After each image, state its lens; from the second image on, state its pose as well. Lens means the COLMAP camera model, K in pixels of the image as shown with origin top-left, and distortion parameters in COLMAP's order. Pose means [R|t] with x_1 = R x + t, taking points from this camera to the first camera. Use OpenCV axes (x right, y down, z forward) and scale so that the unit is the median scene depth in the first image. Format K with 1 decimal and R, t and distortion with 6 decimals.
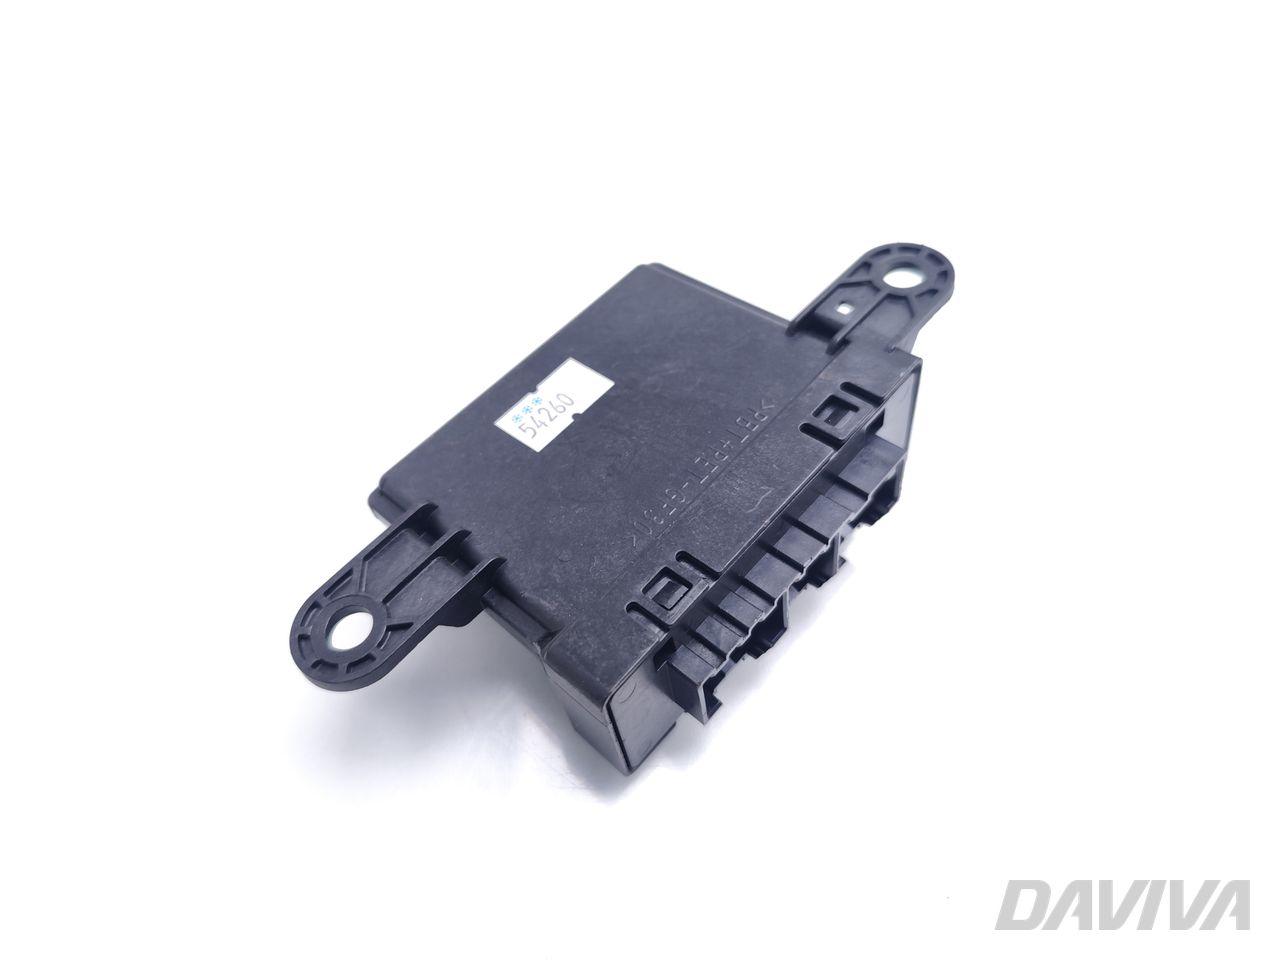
lens RADIAL K [[928.1, 0, 640.0], [0, 928.1, 480.0], [0, 0, 1]] dist [0.128181, -0.000340]
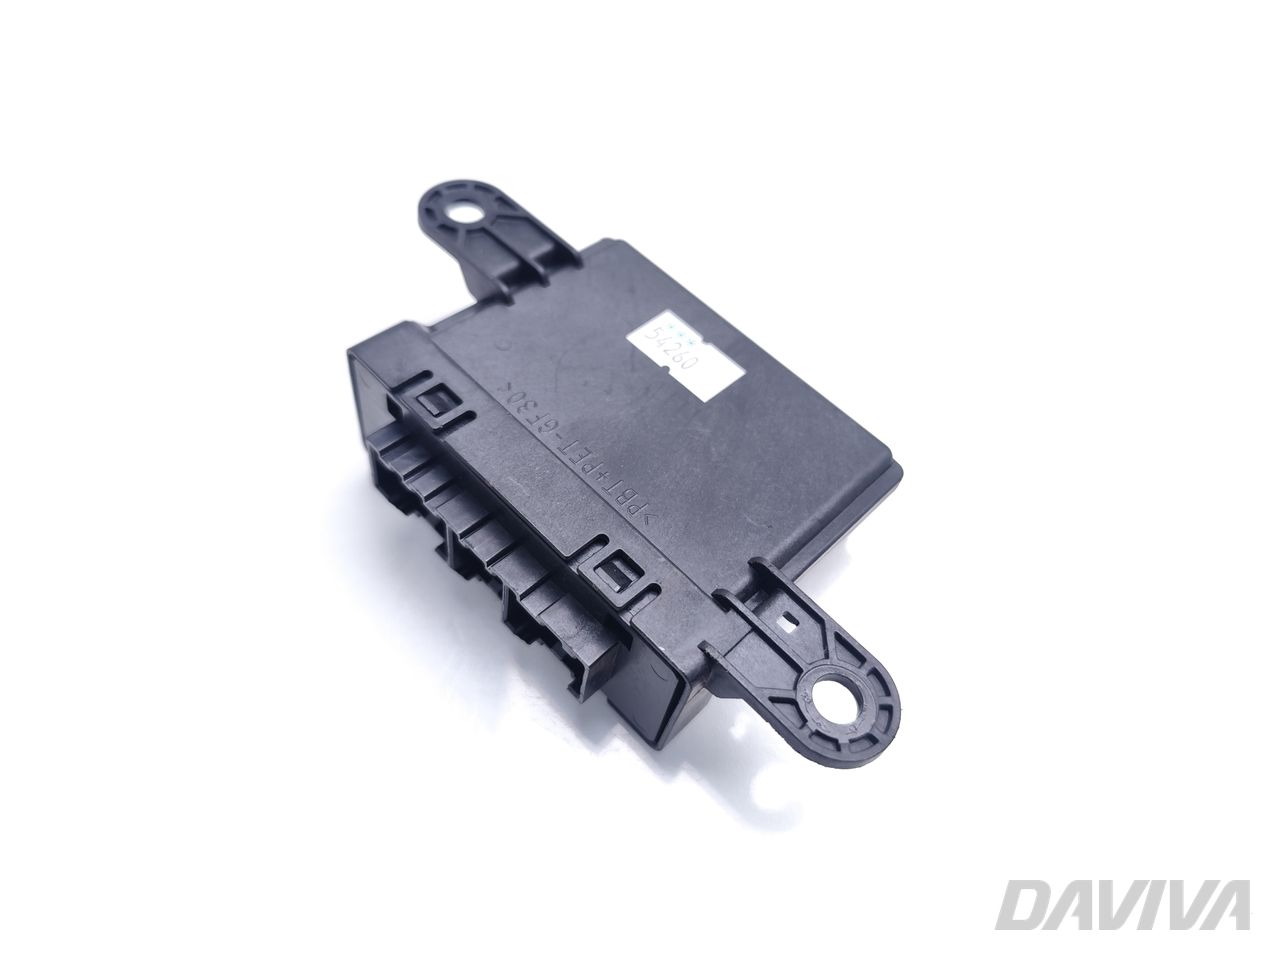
lens RADIAL K [[928.1, 0, 640.0], [0, 928.1, 480.0], [0, 0, 1]] dist [0.128181, -0.000340]
pose [[-0.073239, 0.867225, -0.492501, 0.532603], [-0.852059, 0.202228, 0.482803, -0.505070], [0.518296, 0.455000, 0.724116, 0.305940]]
